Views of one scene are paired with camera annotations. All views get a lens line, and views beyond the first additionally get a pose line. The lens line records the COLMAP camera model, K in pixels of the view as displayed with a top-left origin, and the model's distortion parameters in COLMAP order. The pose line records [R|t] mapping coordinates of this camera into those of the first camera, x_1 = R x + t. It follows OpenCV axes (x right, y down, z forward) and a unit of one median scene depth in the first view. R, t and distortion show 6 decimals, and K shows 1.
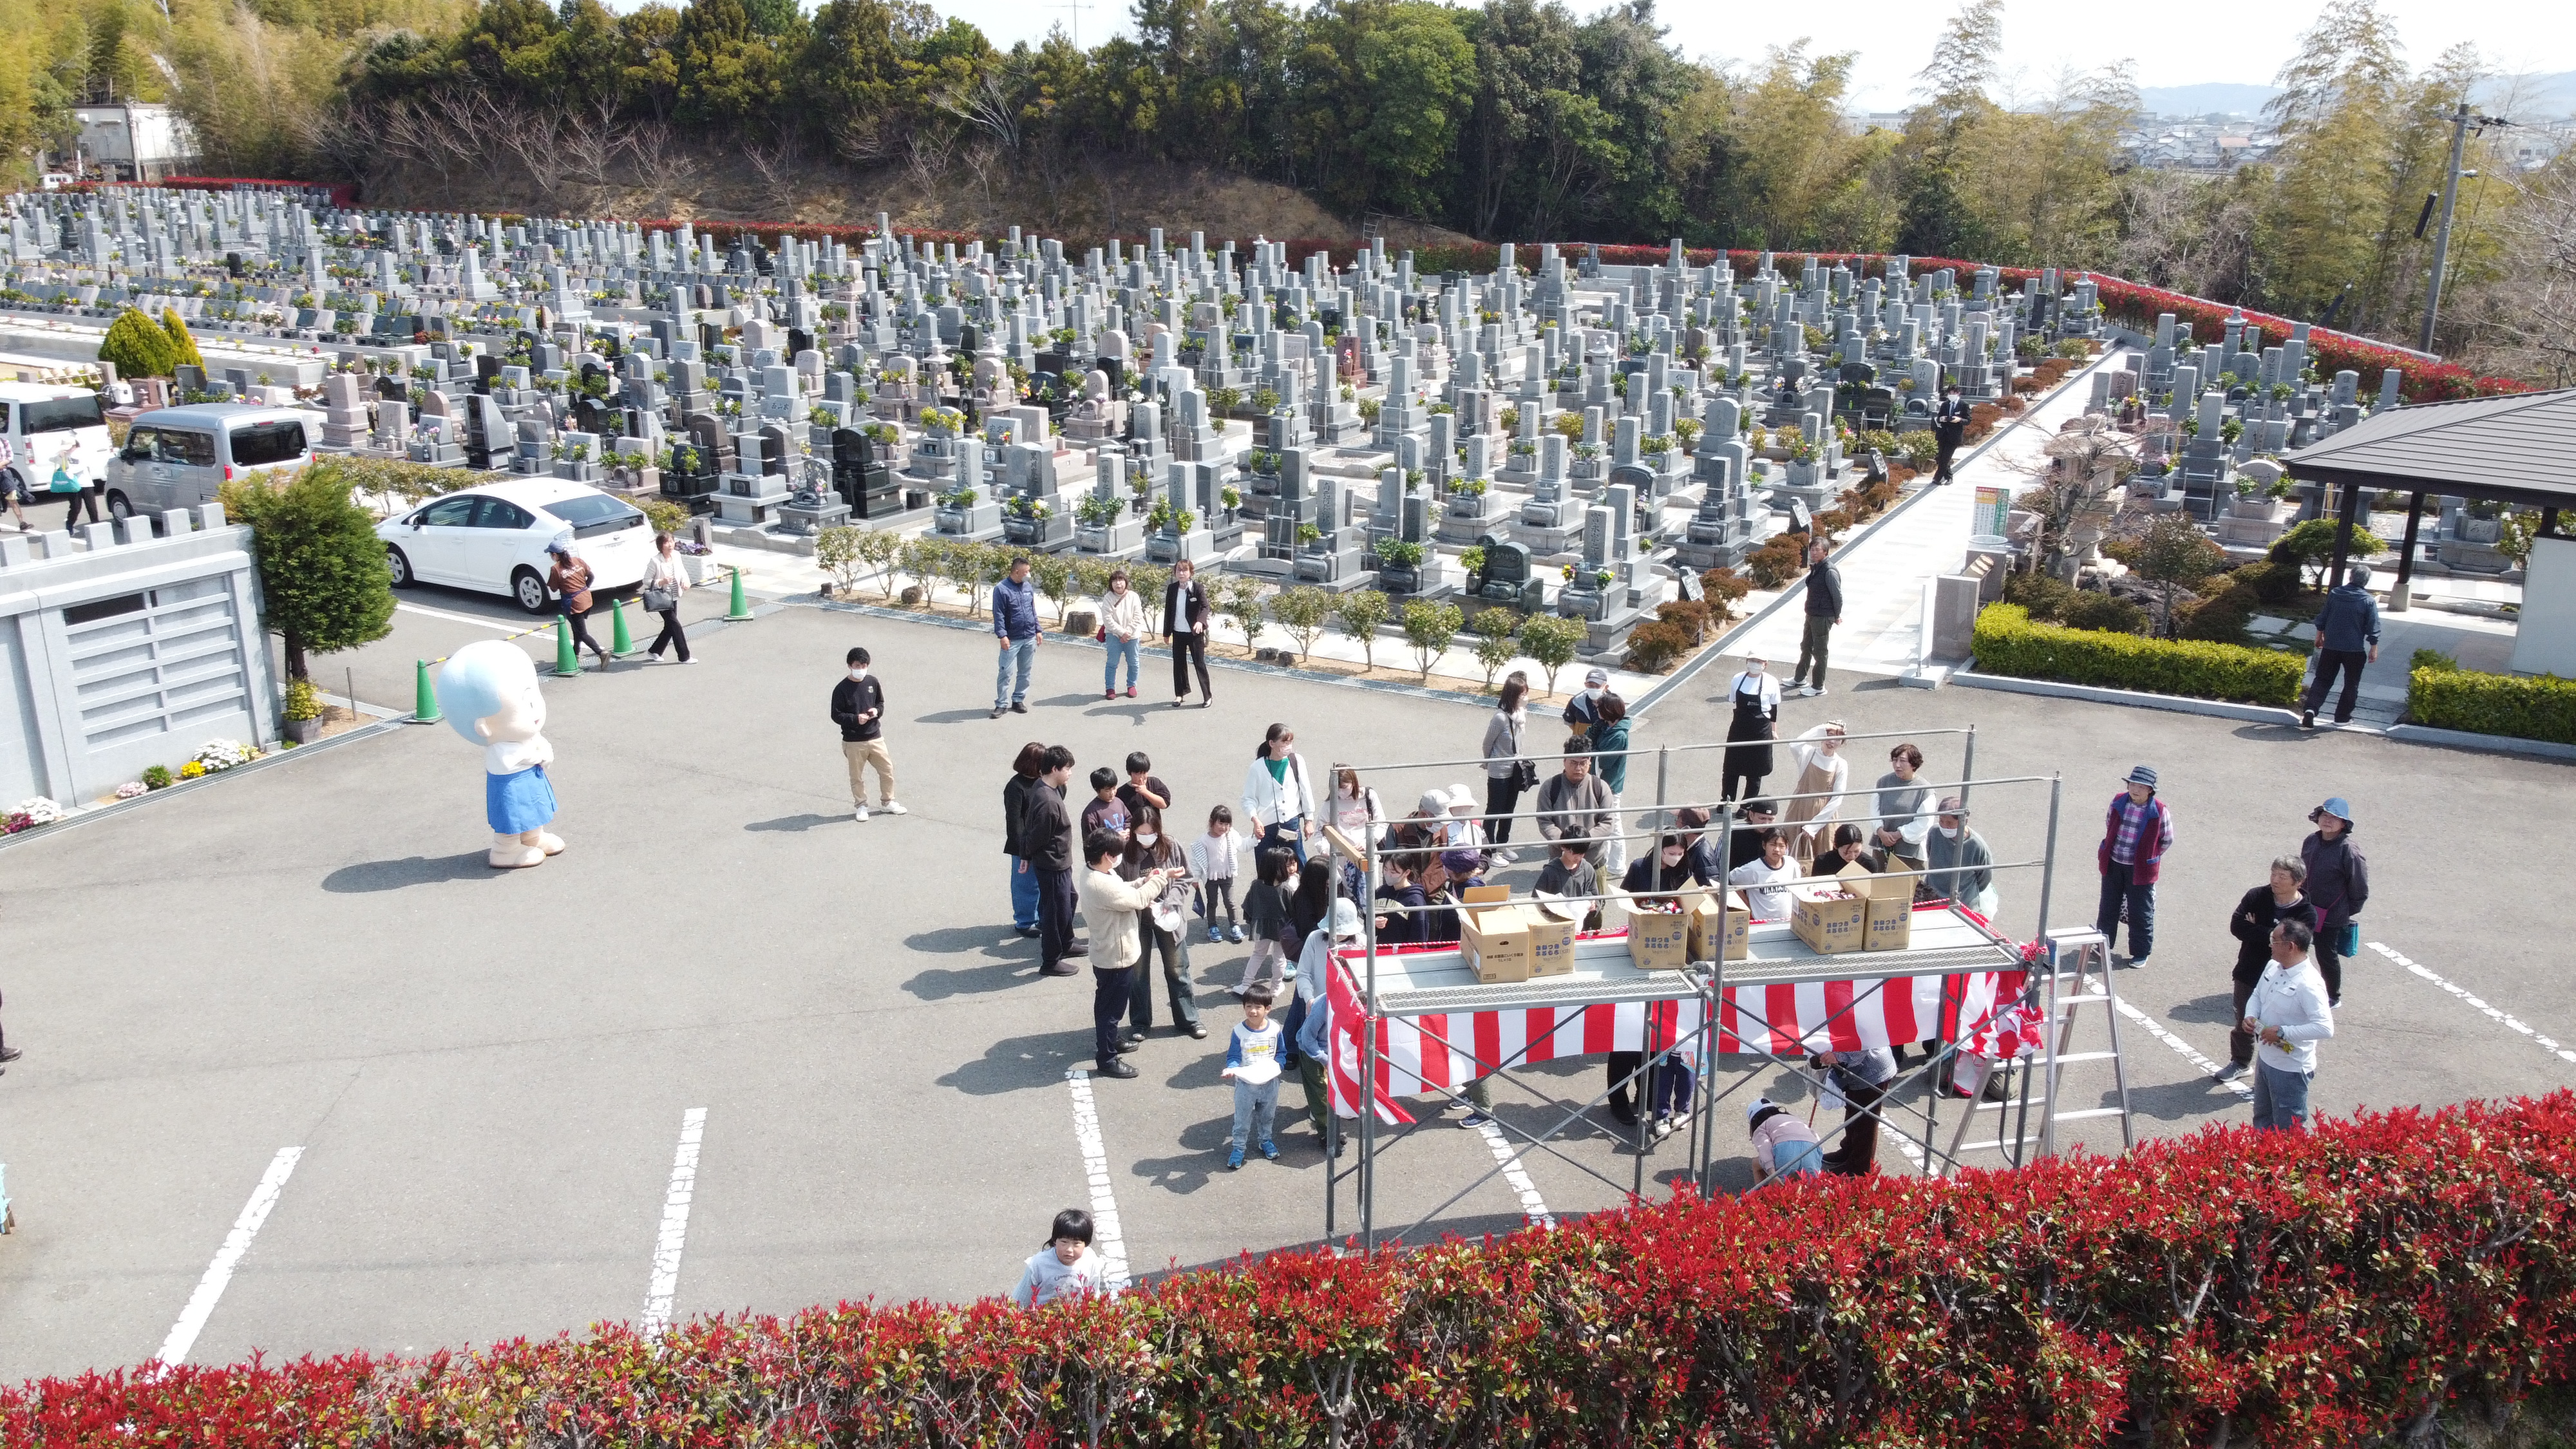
lens RADIAL K [[1962.1, 0, 1290.3], [0, 1962.1, 715.5], [0, 0, 1]] dist [-0.000524, -0.003769]
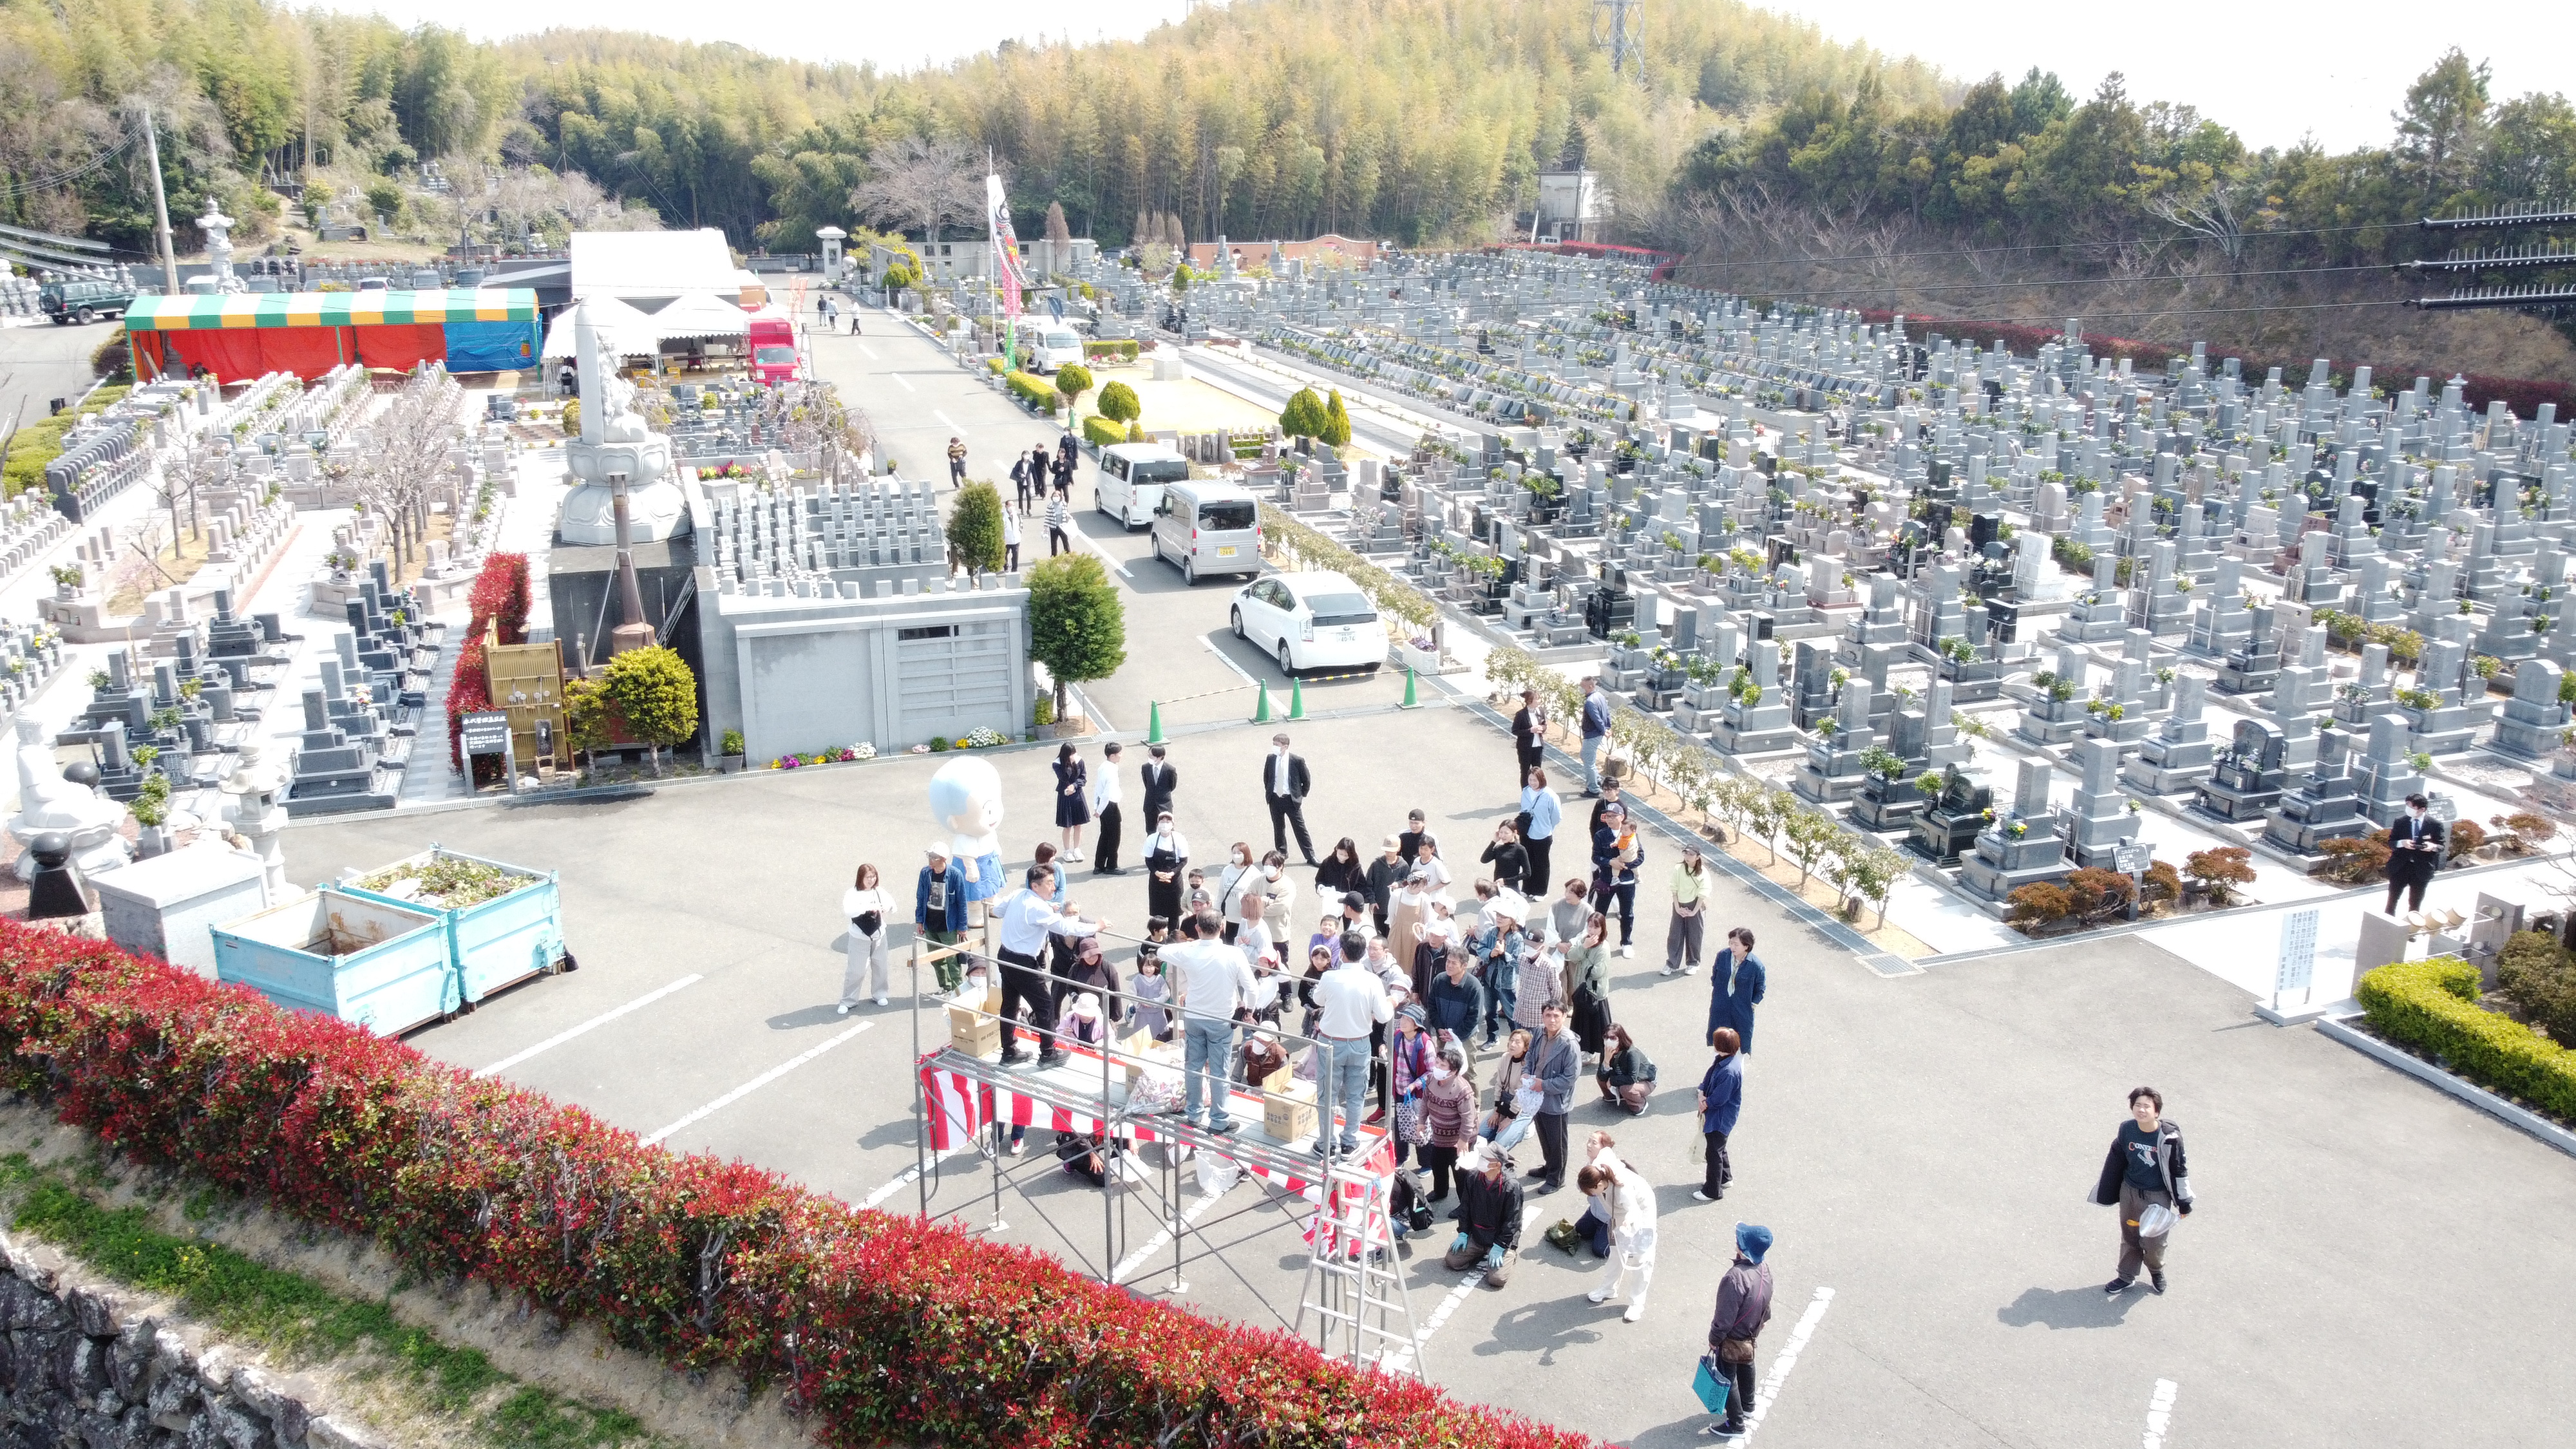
lens RADIAL K [[1956.7, 0, 1288.0], [0, 1956.7, 724.5], [0, 0, 1]] dist [0.003564, -0.007037]
pose [[0.749755, 0.189716, -0.633936, 0.222918], [-0.197110, 0.978560, 0.059729, -0.048222], [0.631676, 0.080173, 0.771076, -0.005191]]
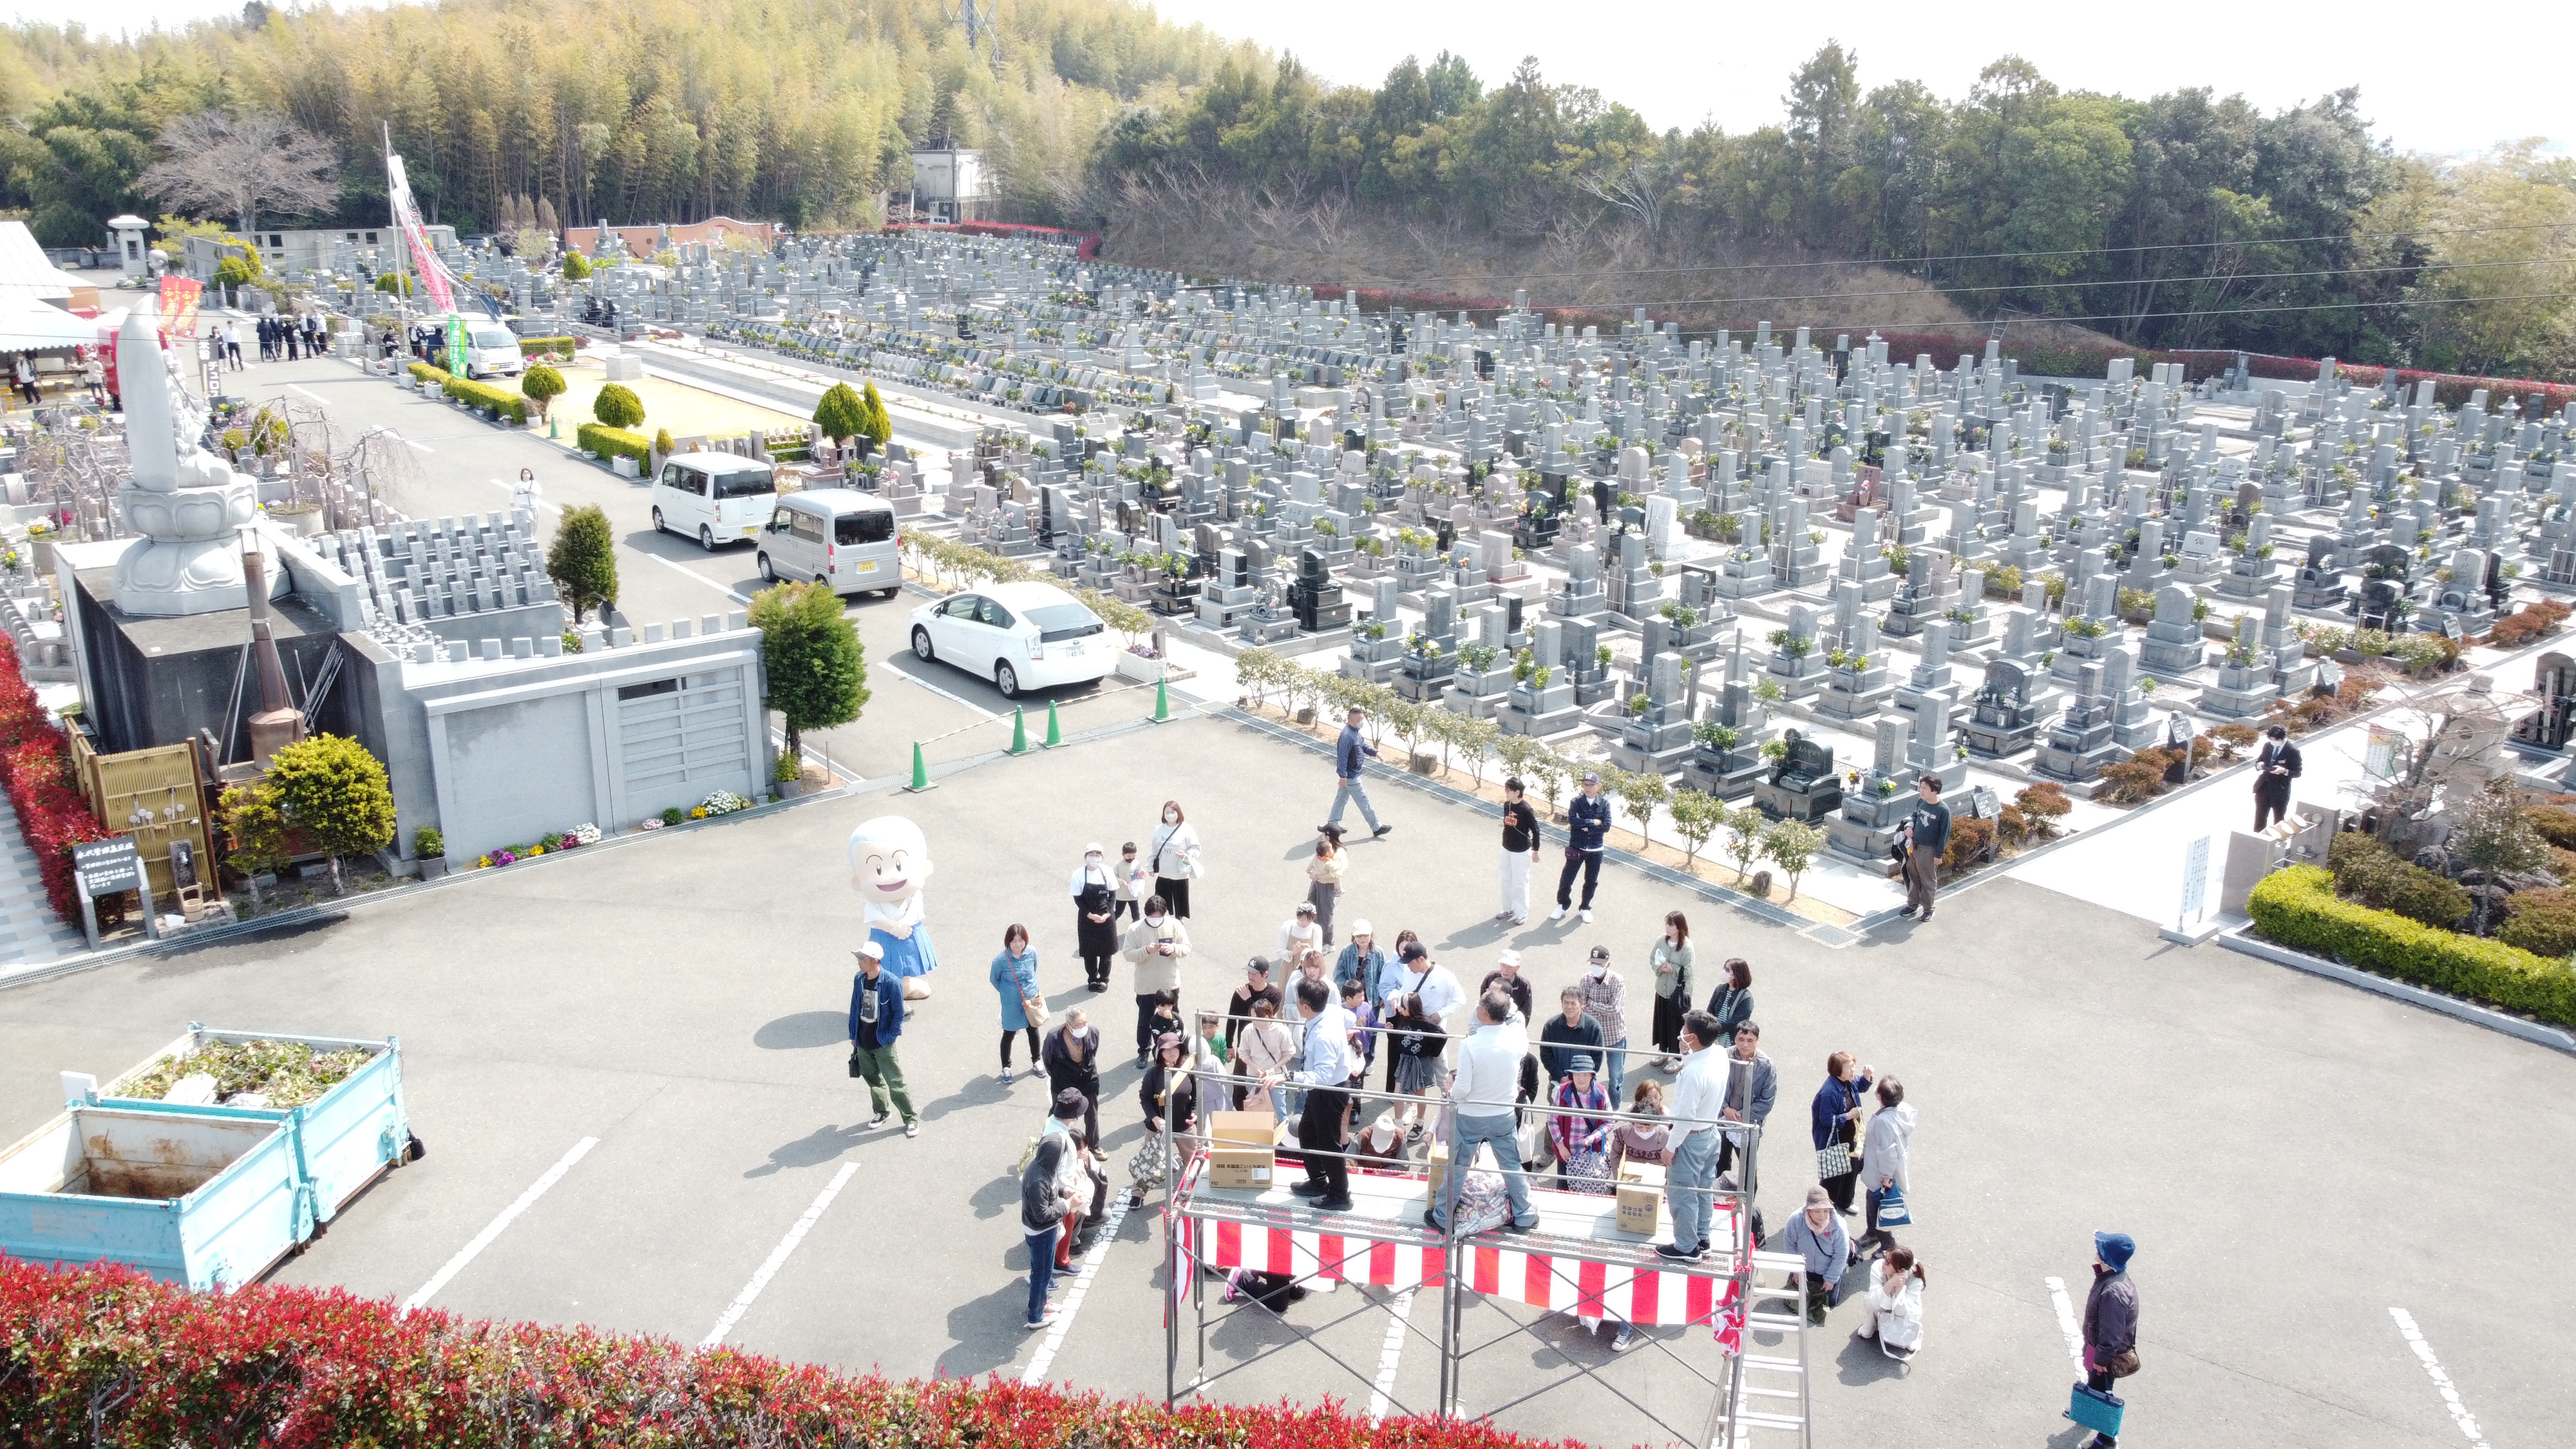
lens RADIAL K [[1962.1, 0, 1290.3], [0, 1962.1, 715.5], [0, 0, 1]] dist [-0.000524, -0.003769]
pose [[0.929706, 0.111982, -0.350867, 0.100039], [-0.114879, 0.993299, 0.012619, -0.037525], [0.349929, 0.028575, 0.936340, -0.037037]]
